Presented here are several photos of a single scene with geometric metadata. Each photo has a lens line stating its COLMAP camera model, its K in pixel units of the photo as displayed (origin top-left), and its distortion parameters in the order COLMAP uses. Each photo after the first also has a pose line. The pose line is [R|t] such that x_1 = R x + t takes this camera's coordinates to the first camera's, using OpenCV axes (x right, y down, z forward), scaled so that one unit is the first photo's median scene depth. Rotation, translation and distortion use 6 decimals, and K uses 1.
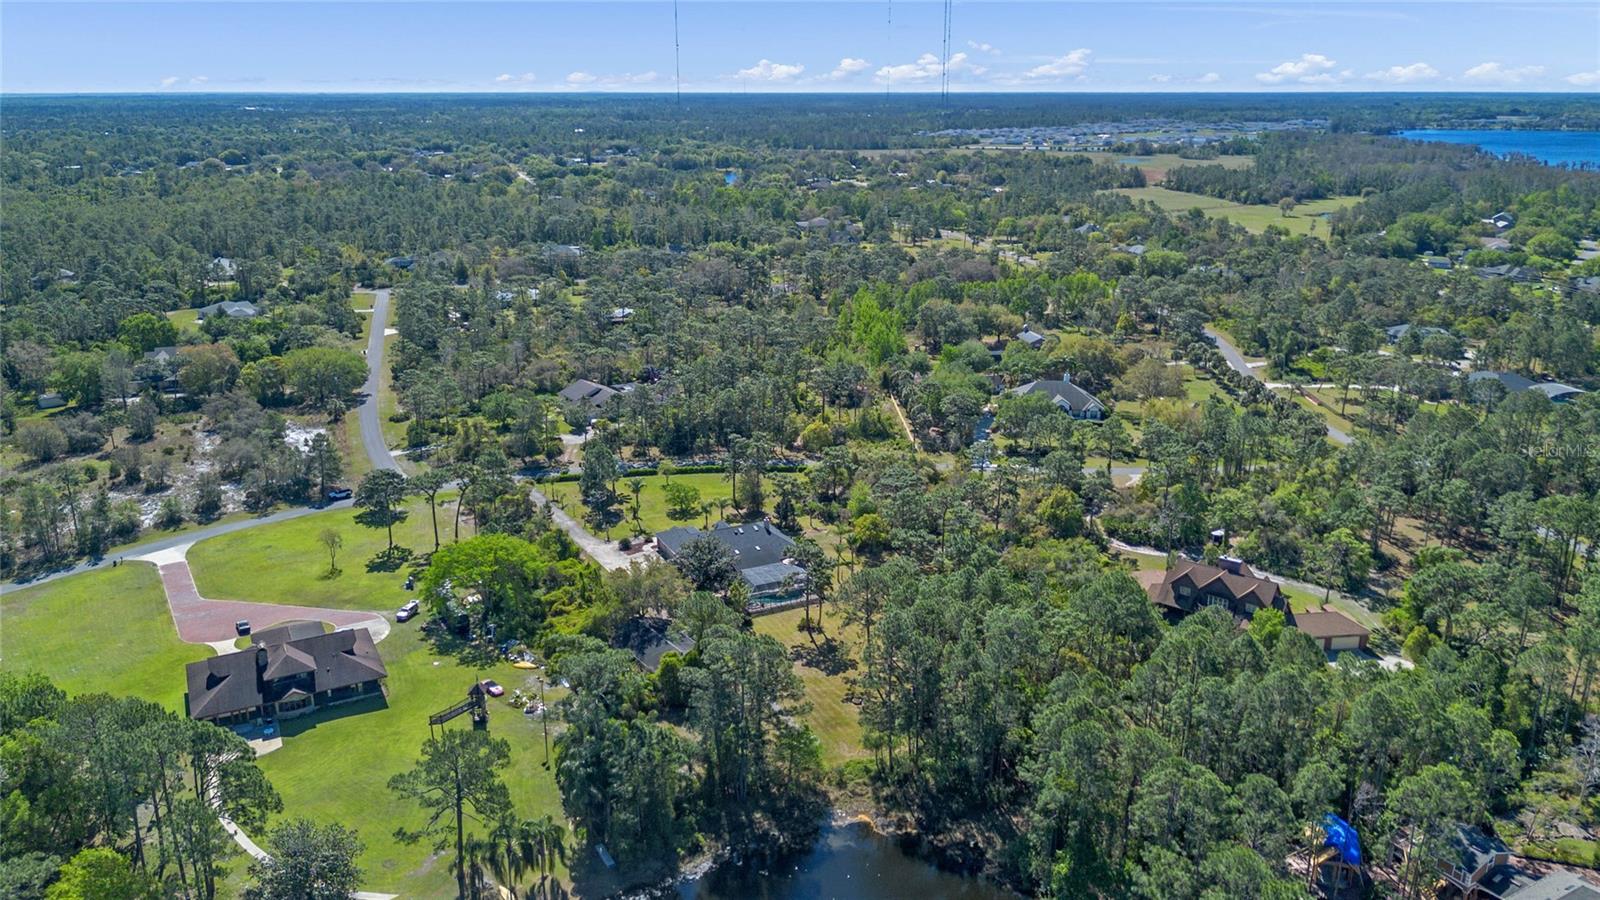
lens RADIAL K [[1187.6, 0, 790.1], [0, 1187.6, 432.3], [0, 0, 1]] dist [0.037434, -0.051497]
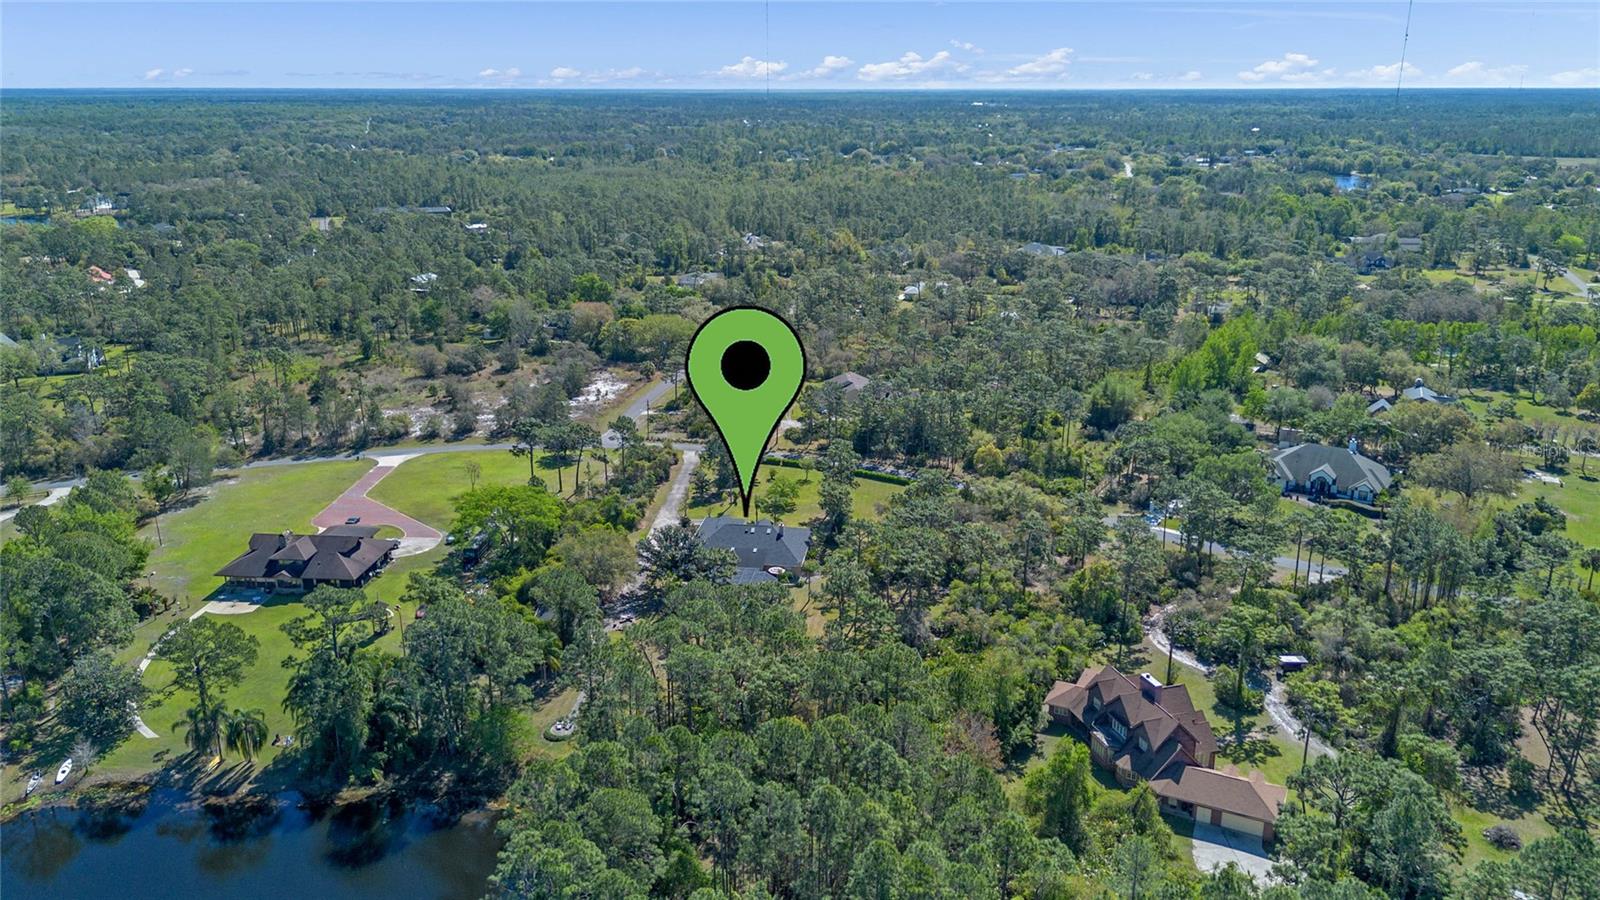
lens RADIAL K [[1187.6, 0, 790.1], [0, 1187.6, 432.3], [0, 0, 1]] dist [0.037434, -0.051497]
pose [[0.835579, 0.156452, -0.526622, 0.510616], [-0.154262, 0.986843, 0.048414, -0.053043], [0.527267, 0.040784, 0.848720, 0.172116]]
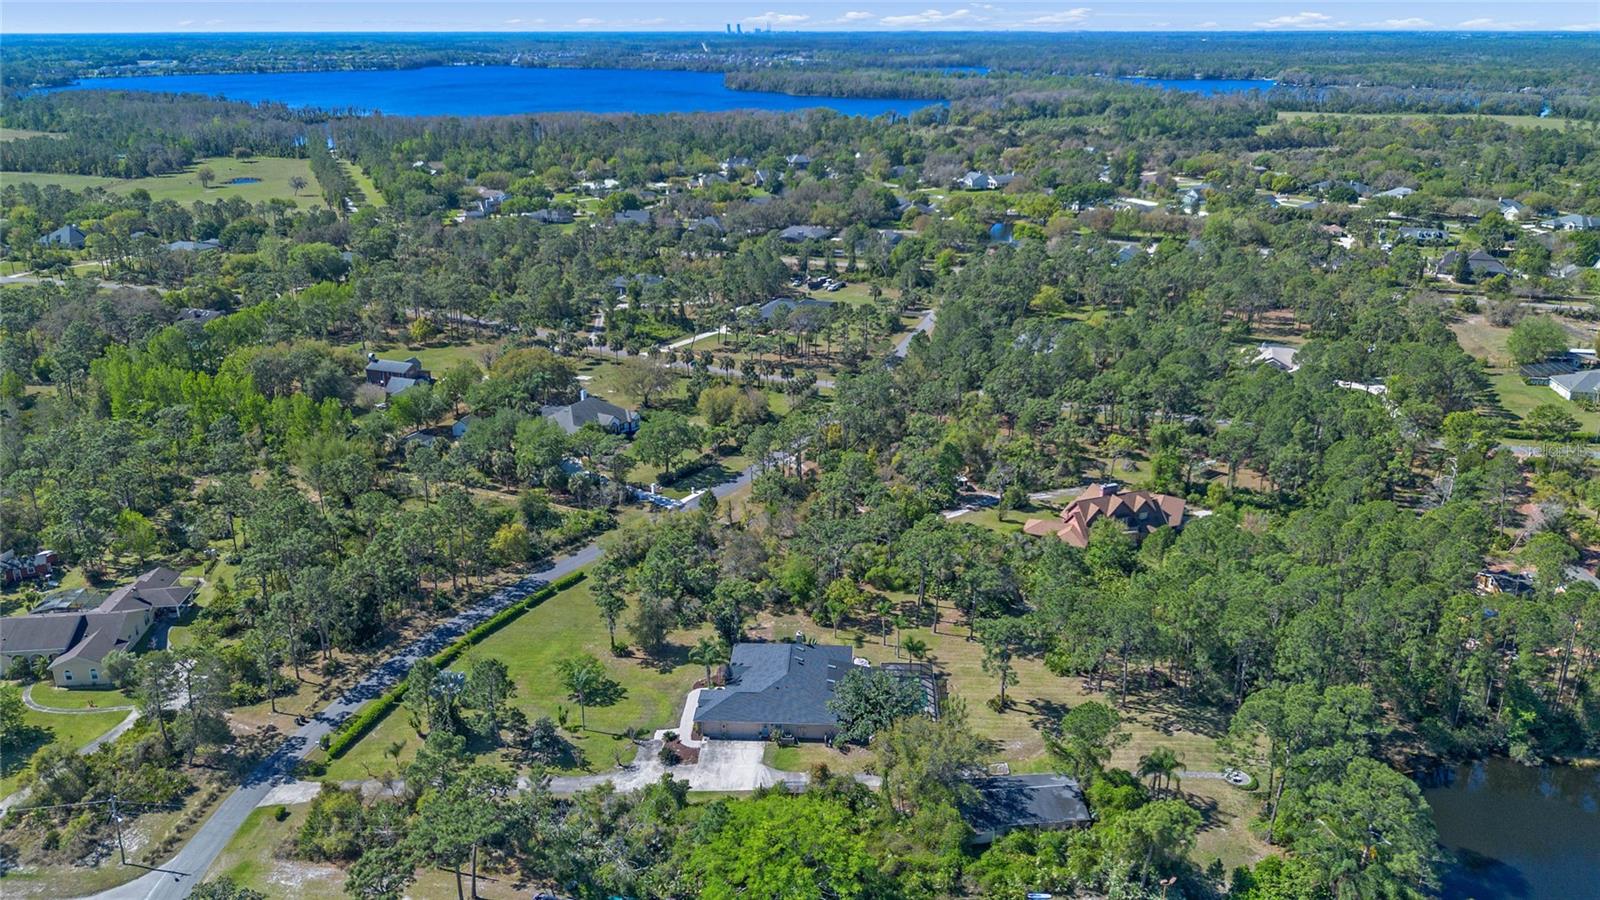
lens RADIAL K [[1187.6, 0, 790.1], [0, 1187.6, 432.3], [0, 0, 1]] dist [0.037434, -0.051497]
pose [[0.487974, -0.286083, 0.824644, -0.685311], [0.248257, 0.951233, 0.183095, -0.219424], [-0.836810, 0.115378, 0.535199, 0.569908]]
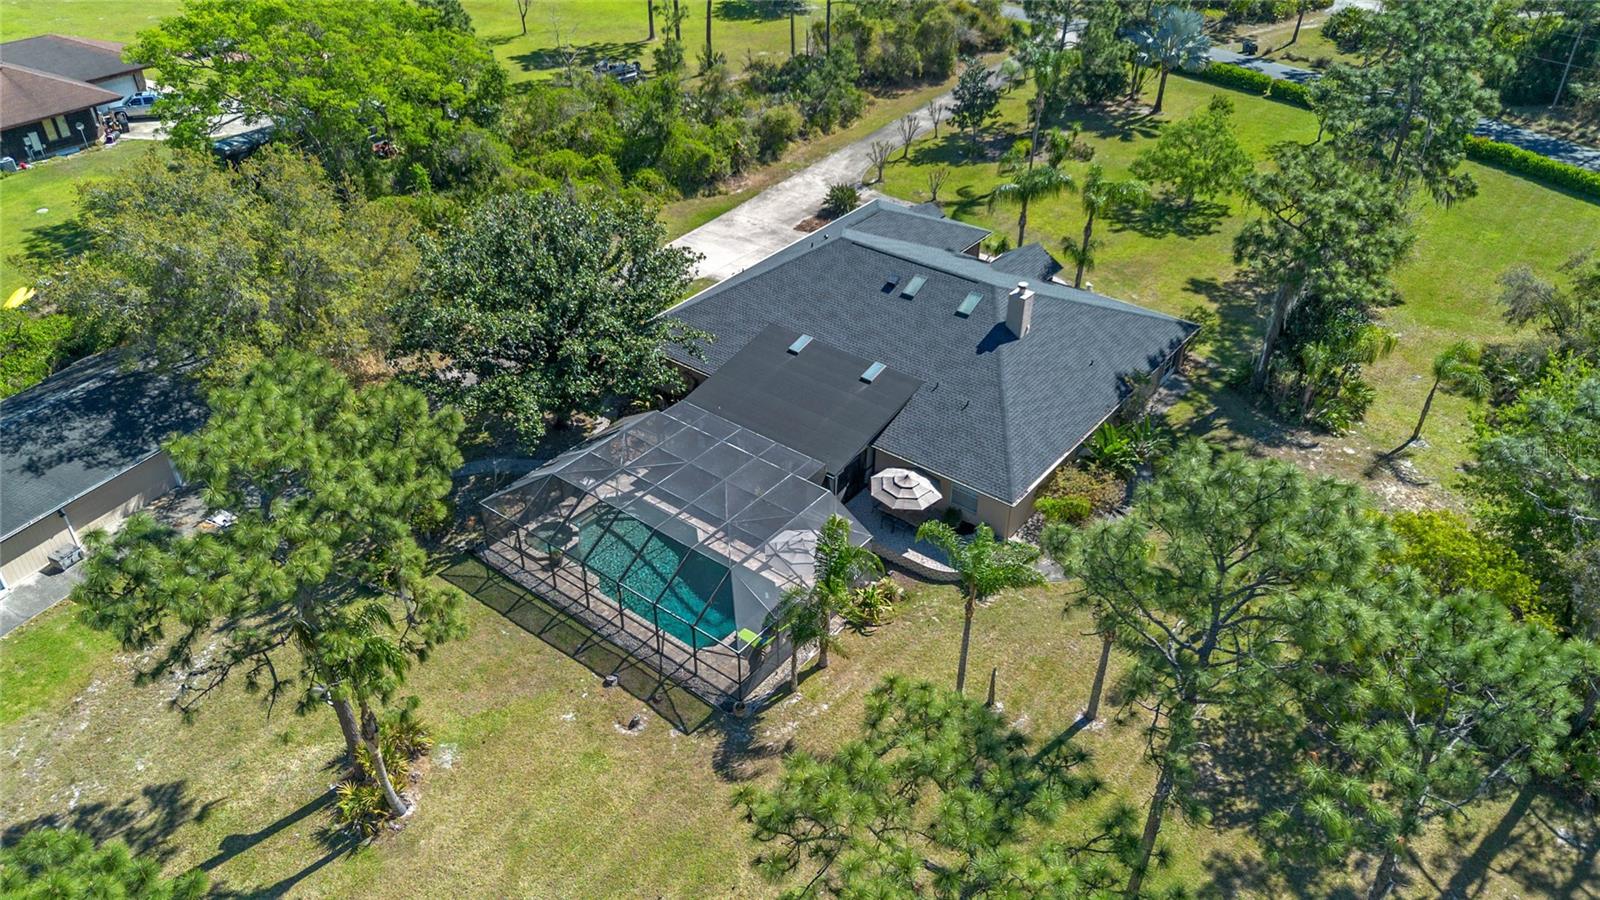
lens RADIAL K [[1142.6, 0, 793.1], [0, 1142.6, 448.1], [0, 0, 1]] dist [0.052980, -0.039567]
pose [[0.443885, 0.515990, -0.732612, 0.147575], [-0.256927, 0.856531, 0.447598, 0.010006], [0.858461, -0.010455, 0.512773, 0.875564]]
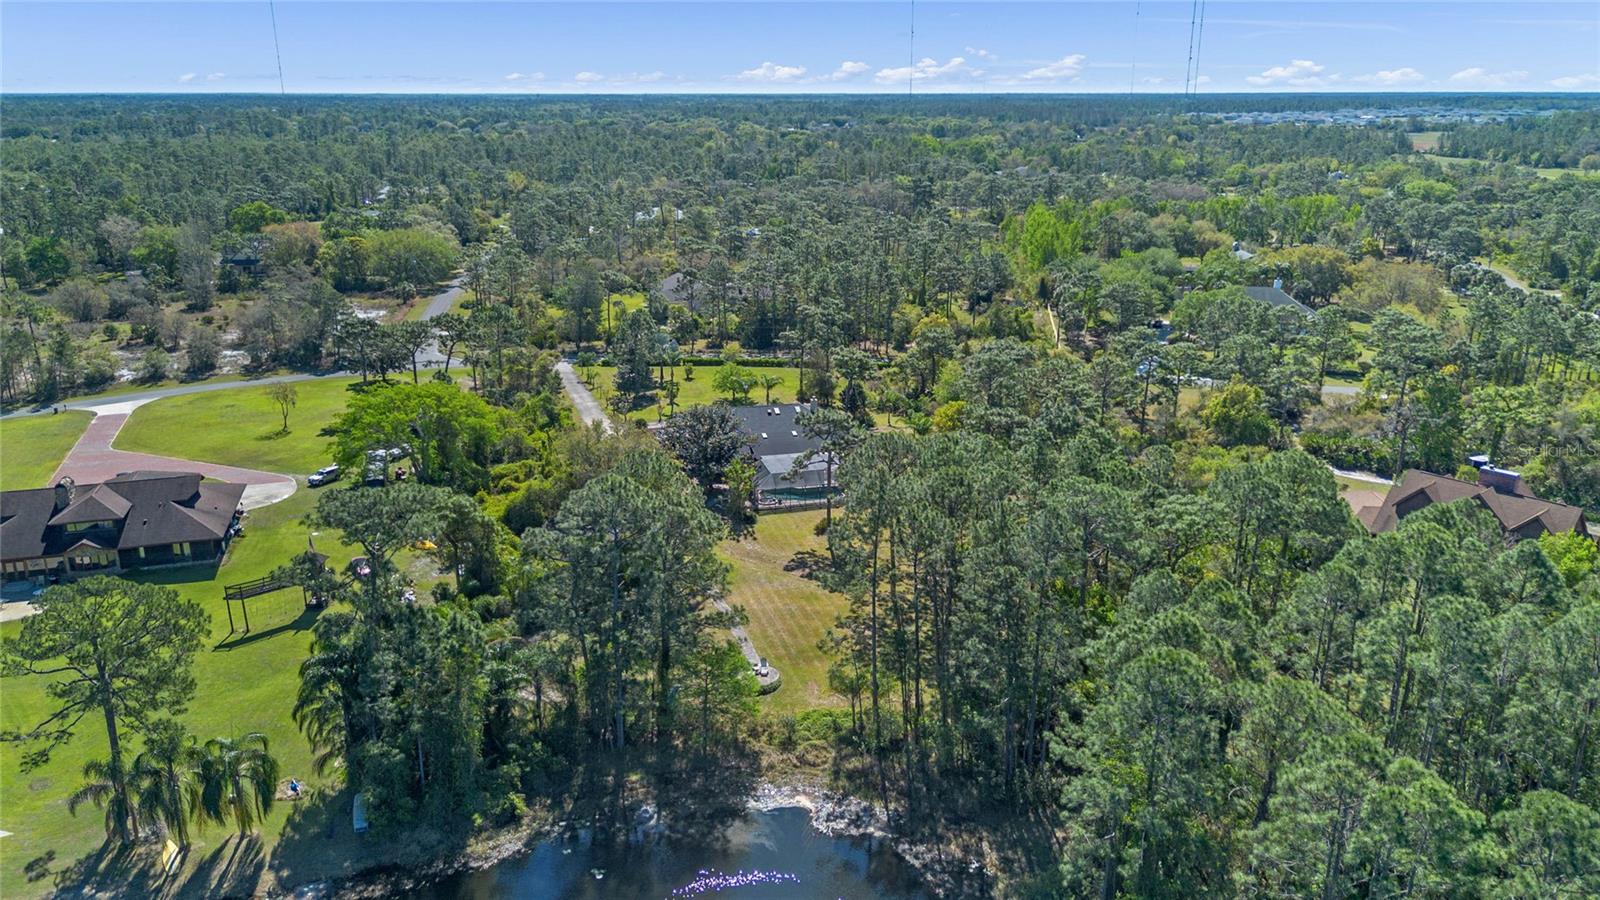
lens RADIAL K [[1165.7, 0, 793.7], [0, 1165.7, 448.8], [0, 0, 1]] dist [0.025852, -0.018023]
pose [[0.981152, 0.059872, -0.183730, 0.106523], [-0.056922, 0.998152, 0.021295, 0.093727], [0.184666, -0.010436, 0.982746, 0.295150]]
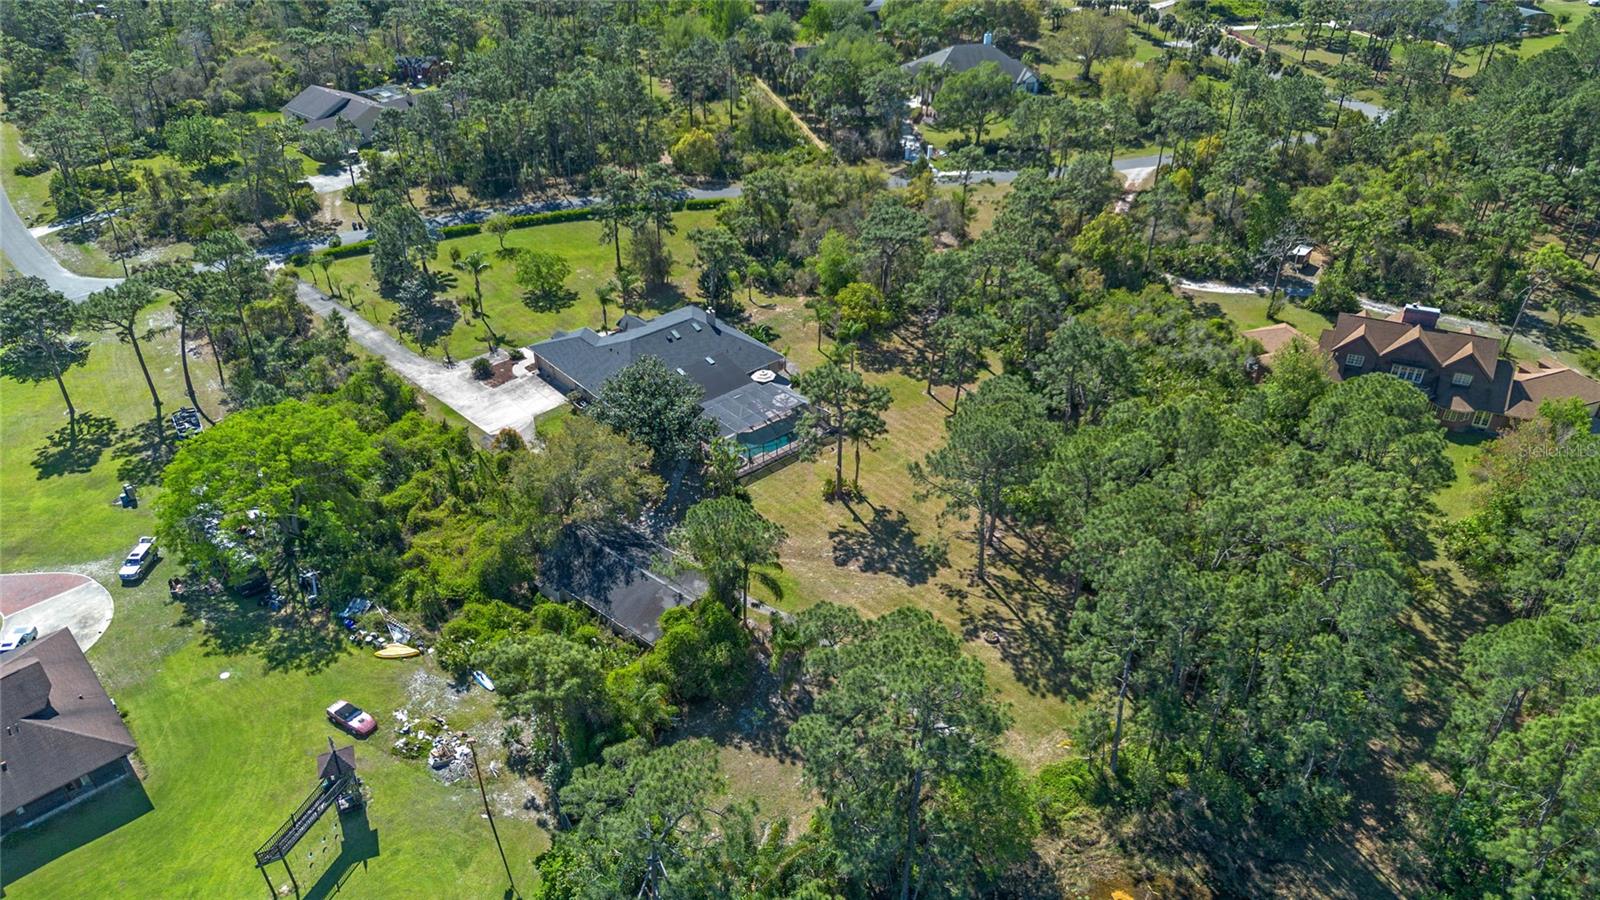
lens RADIAL K [[1142.6, 0, 793.1], [0, 1142.6, 448.1], [0, 0, 1]] dist [0.052980, -0.039567]
pose [[0.967676, -0.140334, 0.209547, -0.120853], [0.073168, 0.951365, 0.299249, -0.039092], [-0.241351, -0.274244, 0.930881, 0.405102]]
